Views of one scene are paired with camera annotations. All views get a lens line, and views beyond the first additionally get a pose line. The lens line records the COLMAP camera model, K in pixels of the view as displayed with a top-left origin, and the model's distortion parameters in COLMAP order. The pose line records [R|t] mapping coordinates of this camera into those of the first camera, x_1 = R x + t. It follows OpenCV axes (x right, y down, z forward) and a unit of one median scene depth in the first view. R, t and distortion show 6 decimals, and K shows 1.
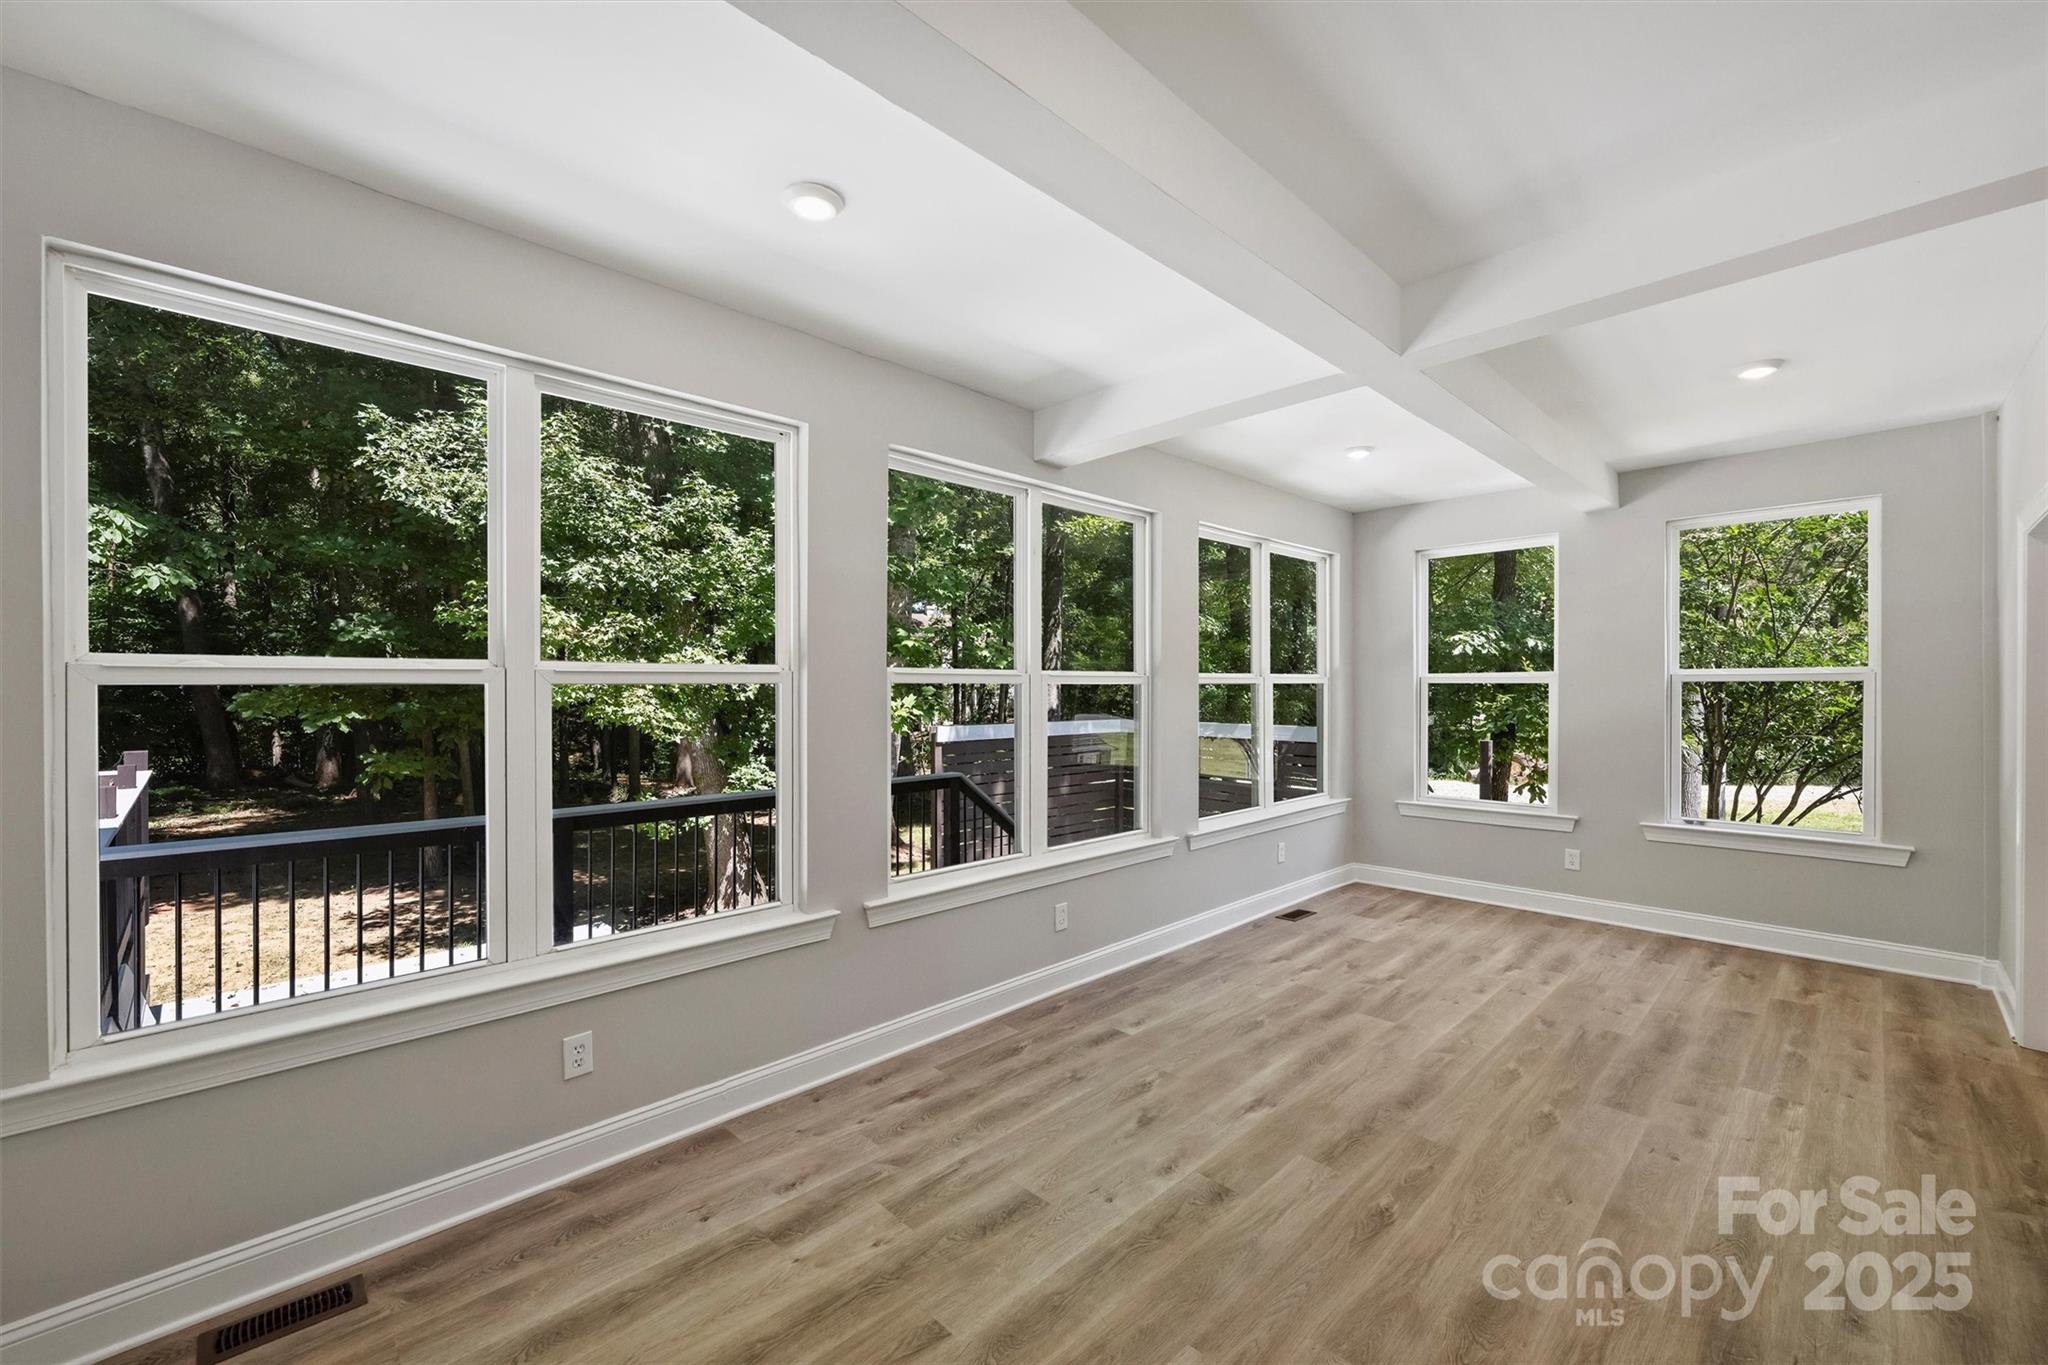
lens RADIAL K [[825.8, 0, 1011.8], [0, 825.8, 683.3], [0, 0, 1]] dist [0.002595, 0.000155]
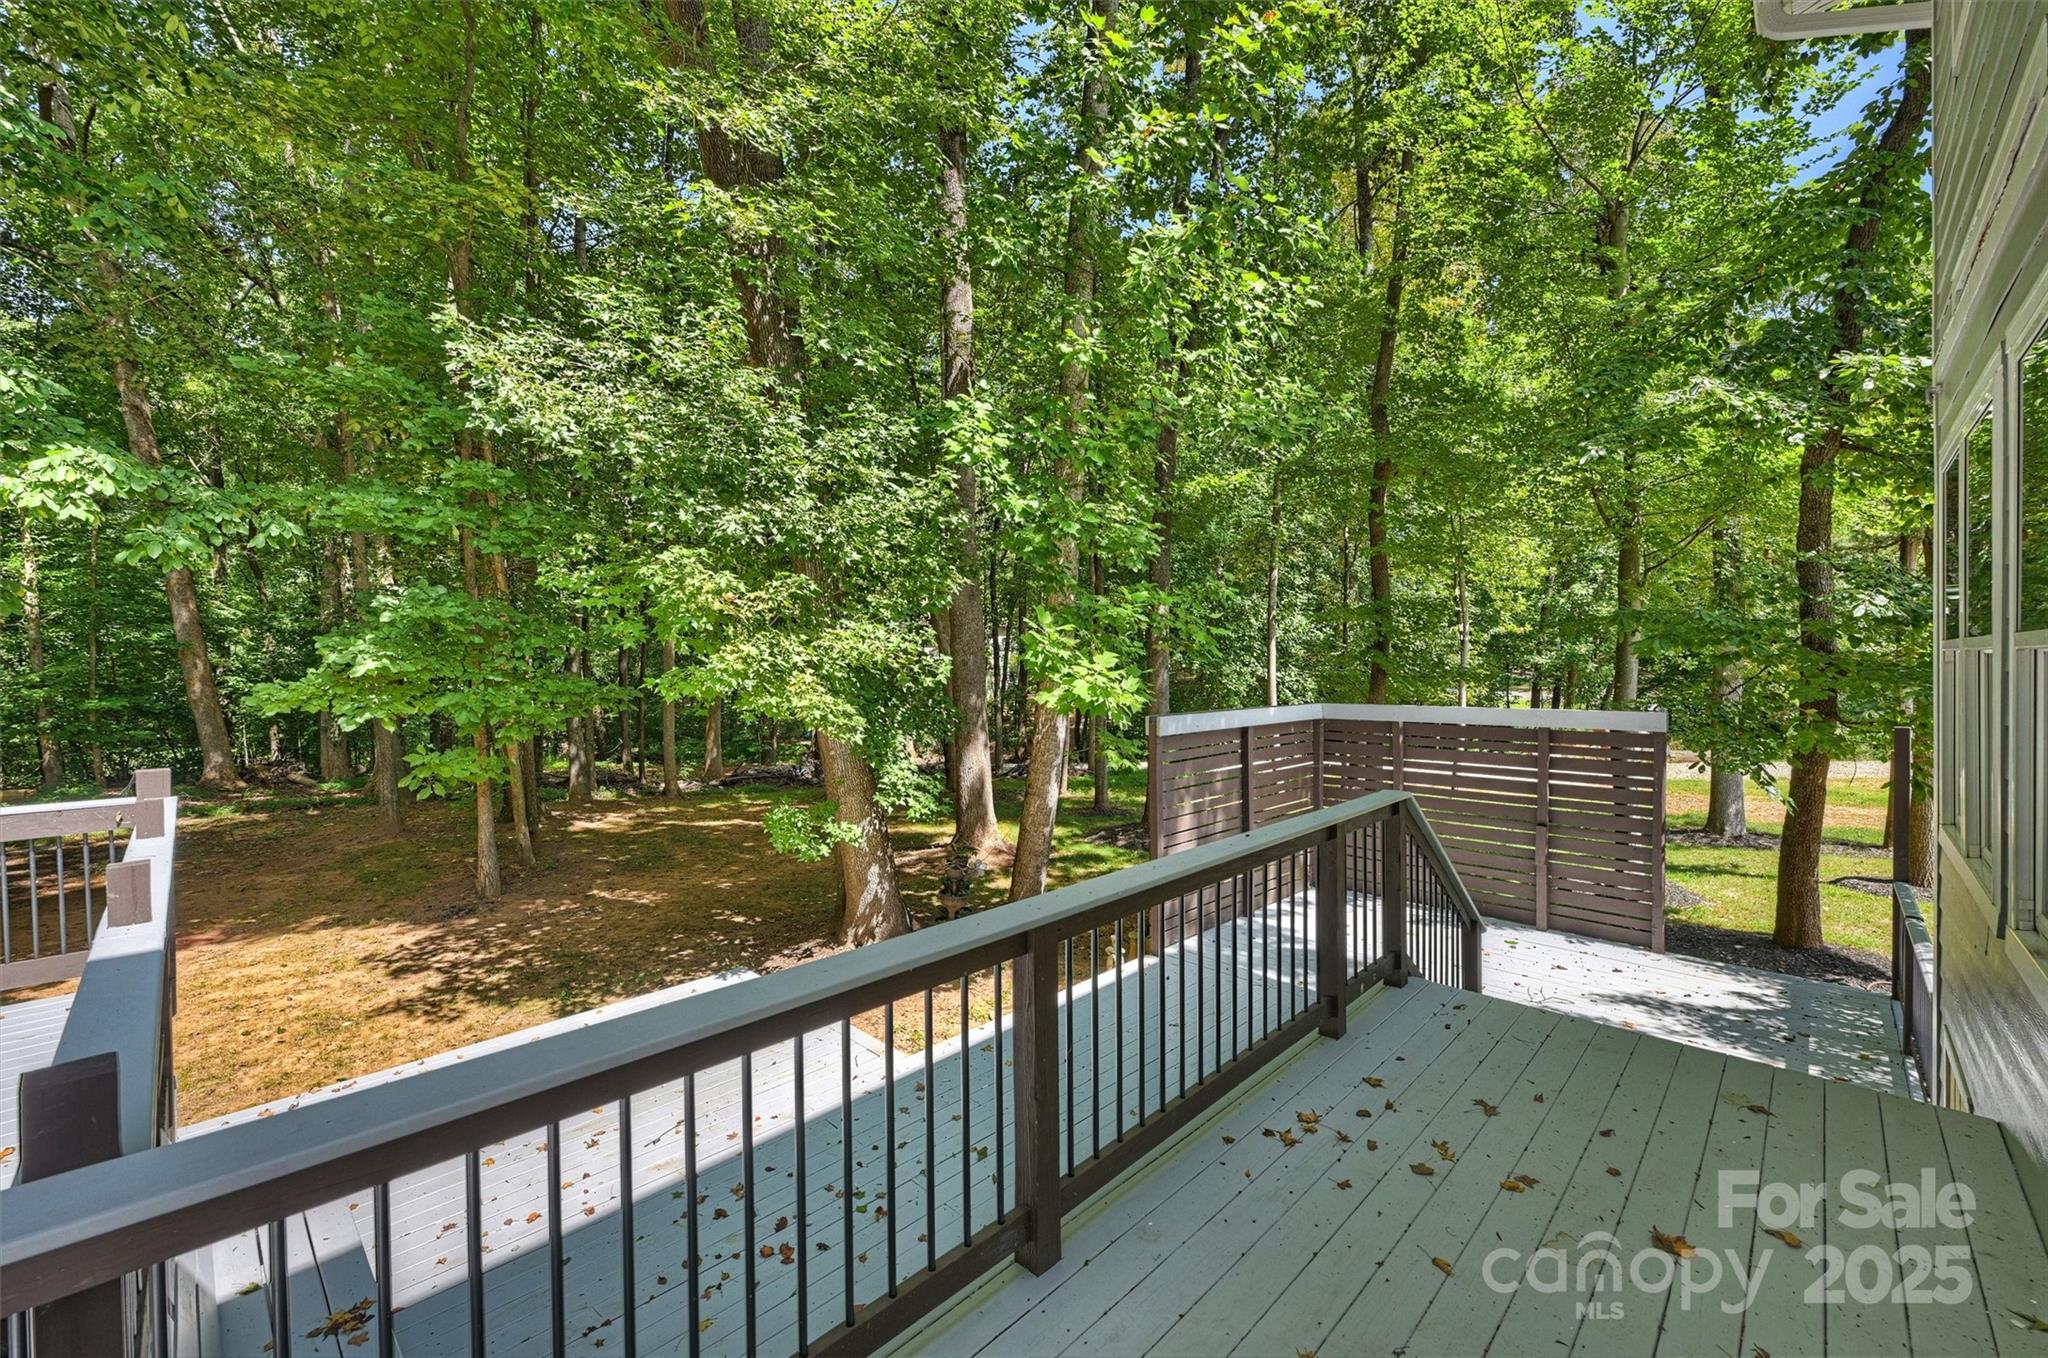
lens RADIAL K [[825.8, 0, 1025.4], [0, 825.8, 674.9], [0, 0, 1]] dist [0.002595, 0.000155]
pose [[0.999776, -0.010618, 0.018306, -0.256932], [0.010388, 0.999866, 0.012630, 0.000170], [-0.018438, -0.012437, 0.999753, 0.222142]]
